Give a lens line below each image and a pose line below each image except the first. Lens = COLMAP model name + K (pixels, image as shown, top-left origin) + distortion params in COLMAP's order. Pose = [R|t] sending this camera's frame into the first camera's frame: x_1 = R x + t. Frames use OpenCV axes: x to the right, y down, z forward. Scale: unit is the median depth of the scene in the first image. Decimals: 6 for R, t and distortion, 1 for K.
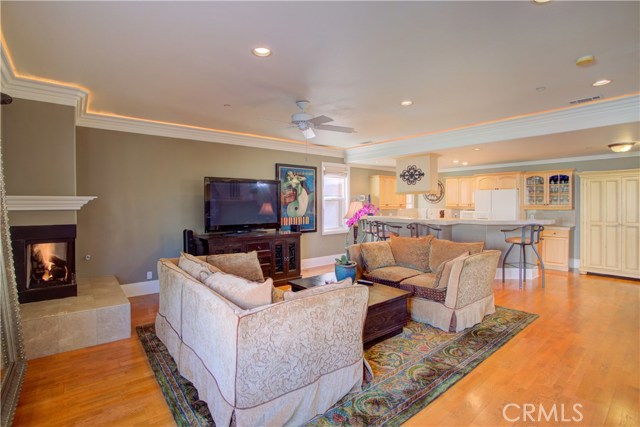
lens RADIAL K [[309.2, 0, 320.4], [0, 309.2, 207.4], [0, 0, 1]] dist [-0.077214, 0.029543]
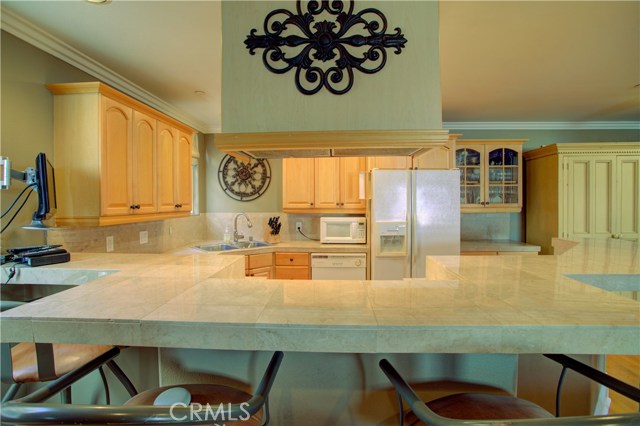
lens RADIAL K [[307.7, 0, 323.1], [0, 307.7, 206.4], [0, 0, 1]] dist [-0.079055, 0.028080]
pose [[0.674341, -0.013140, 0.738304, 0.162578], [0.012137, 0.999904, 0.006711, -0.010563], [-0.738321, 0.004435, 0.674435, 0.857082]]
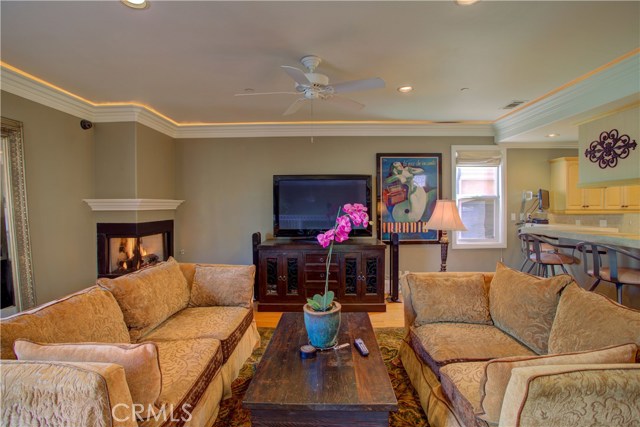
lens RADIAL K [[309.2, 0, 320.4], [0, 309.2, 207.4], [0, 0, 1]] dist [-0.077214, 0.029543]
pose [[0.758384, 0.004152, -0.651795, 0.245345], [-0.005876, 0.999983, -0.000466, -0.003662], [0.651782, 0.004184, 0.758395, 0.296446]]
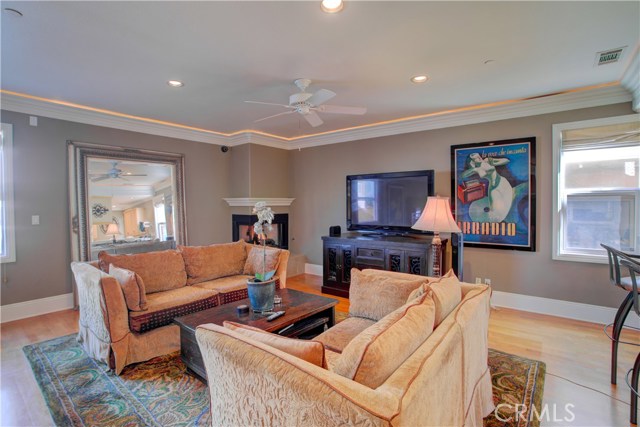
lens RADIAL K [[309.2, 0, 320.4], [0, 309.2, 207.4], [0, 0, 1]] dist [-0.077214, 0.029543]
pose [[0.205410, 0.017583, -0.978518, 0.462578], [-0.008068, 0.999835, 0.016272, -0.007872], [0.978643, 0.004552, 0.205518, 0.526964]]
